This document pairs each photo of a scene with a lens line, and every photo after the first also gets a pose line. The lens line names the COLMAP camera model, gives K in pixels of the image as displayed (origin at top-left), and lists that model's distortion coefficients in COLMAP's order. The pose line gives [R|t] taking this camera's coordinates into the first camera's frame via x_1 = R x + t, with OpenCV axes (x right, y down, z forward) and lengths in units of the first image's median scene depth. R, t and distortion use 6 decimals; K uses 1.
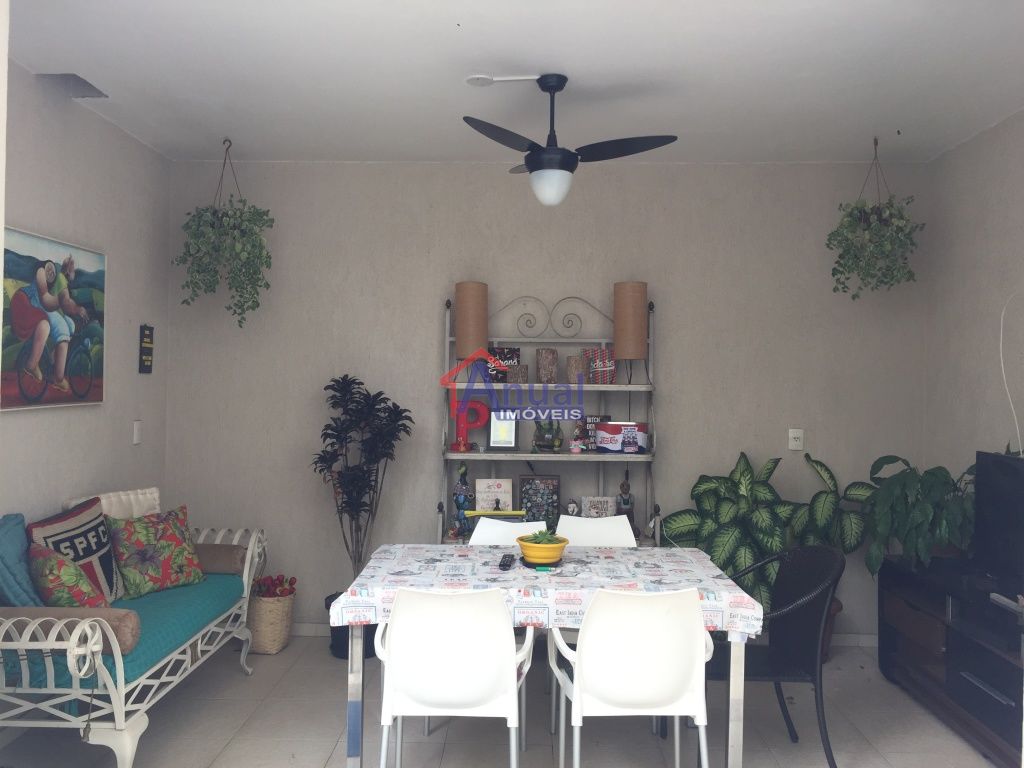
lens RADIAL K [[879.5, 0, 511.3], [0, 879.5, 374.4], [0, 0, 1]] dist [0.085934, -0.111901]
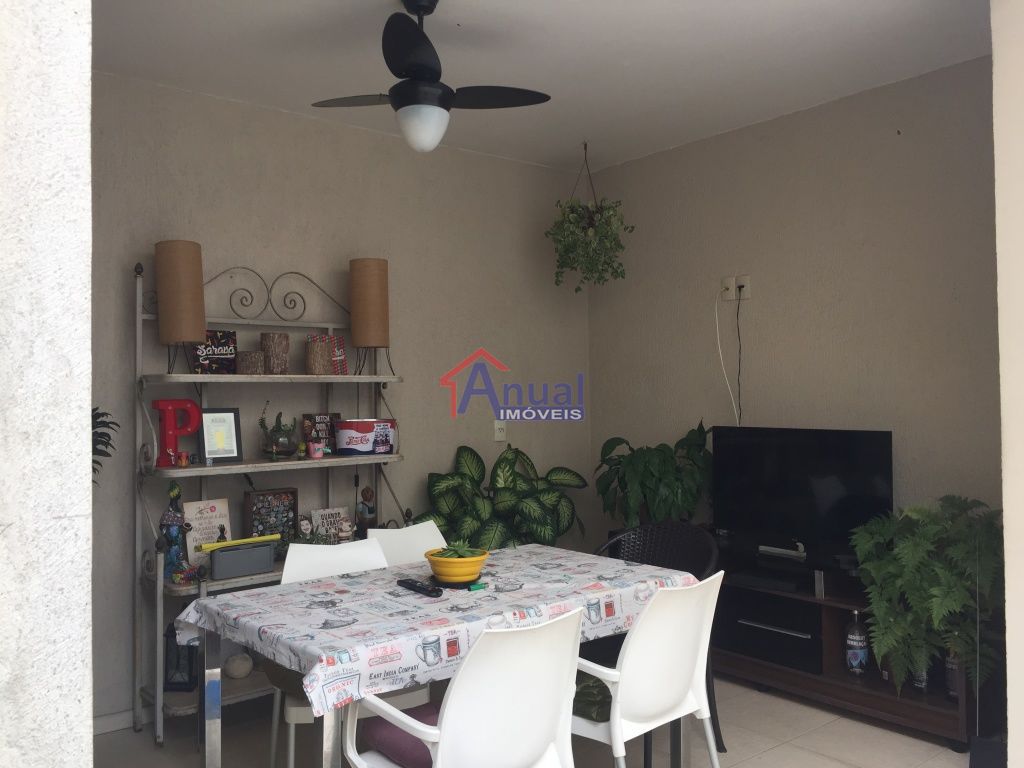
lens RADIAL K [[879.5, 0, 511.3], [0, 879.5, 374.4], [0, 0, 1]] dist [0.085934, -0.111901]
pose [[0.759643, -0.004418, 0.650325, -0.328283], [0.015394, 0.999819, -0.011189, 0.022005], [-0.650158, 0.018511, 0.759574, 0.242388]]
